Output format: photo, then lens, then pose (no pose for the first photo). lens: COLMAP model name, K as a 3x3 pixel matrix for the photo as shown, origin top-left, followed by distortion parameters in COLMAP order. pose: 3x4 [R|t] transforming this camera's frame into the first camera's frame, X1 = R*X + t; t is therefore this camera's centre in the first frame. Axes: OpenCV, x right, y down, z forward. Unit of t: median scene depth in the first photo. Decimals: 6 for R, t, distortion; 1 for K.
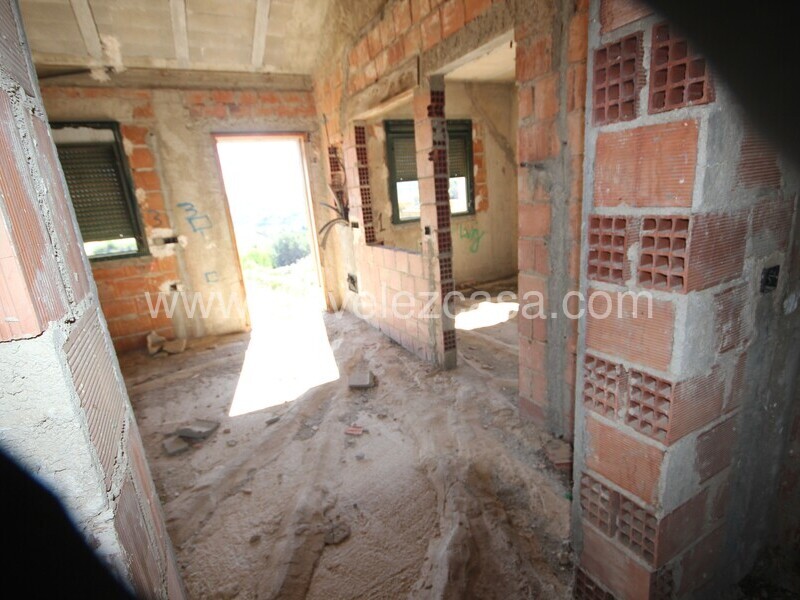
lens RADIAL K [[415.1, 0, 406.7], [0, 415.1, 309.2], [0, 0, 1]] dist [0.000201, -0.003806]
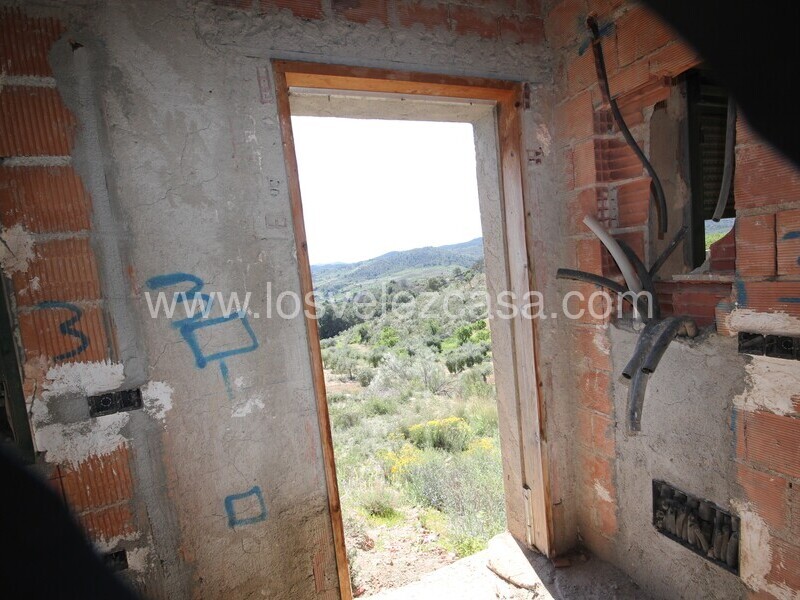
lens RADIAL K [[415.1, 0, 405.7], [0, 415.1, 307.2], [0, 0, 1]] dist [0.000201, -0.003806]
pose [[0.996079, -0.009204, -0.087991, -0.347915], [-0.005743, 0.985750, -0.168119, -0.186483], [0.088284, 0.167965, 0.981832, 0.736890]]
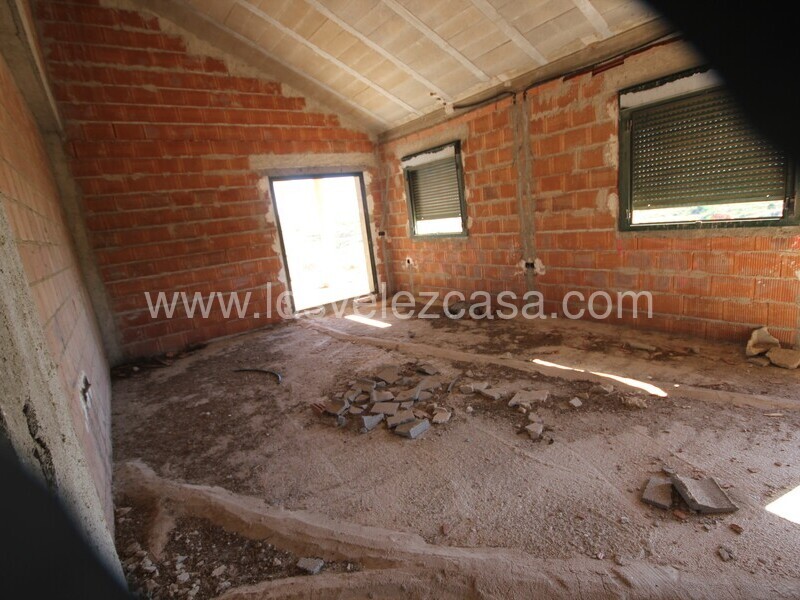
lens RADIAL K [[415.1, 0, 402.4], [0, 415.1, 310.0], [0, 0, 1]] dist [0.000201, -0.003806]
pose [[0.141932, 0.285390, -0.947844, -0.005482], [-0.168040, 0.950586, 0.261053, -0.063501], [0.975509, 0.122224, 0.182875, 0.231858]]
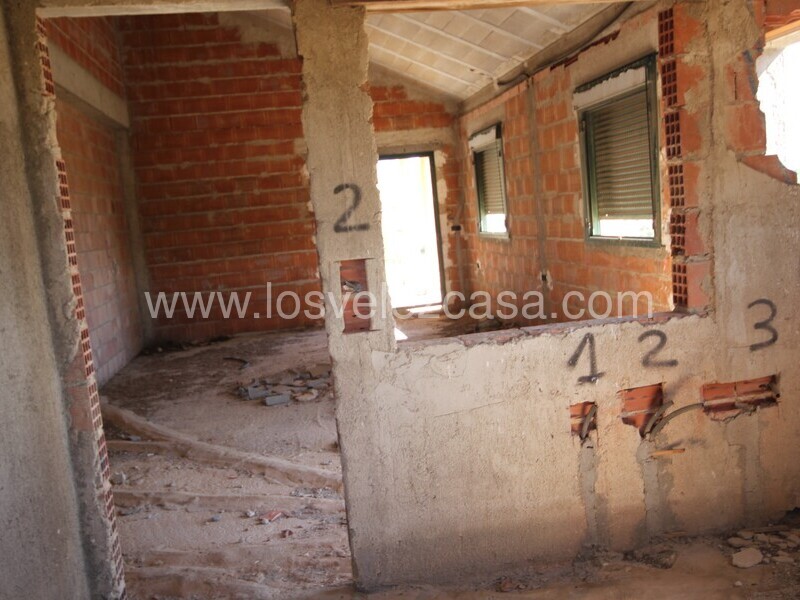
lens RADIAL K [[771.1, 0, 396.9], [0, 771.1, 306.3], [0, 0, 1]] dist [0.025749, 0.000000]
pose [[-0.316416, 0.223634, -0.921883, 0.655165], [-0.142994, 0.949466, 0.279405, -0.322933], [0.937781, 0.220232, -0.268448, 0.955036]]
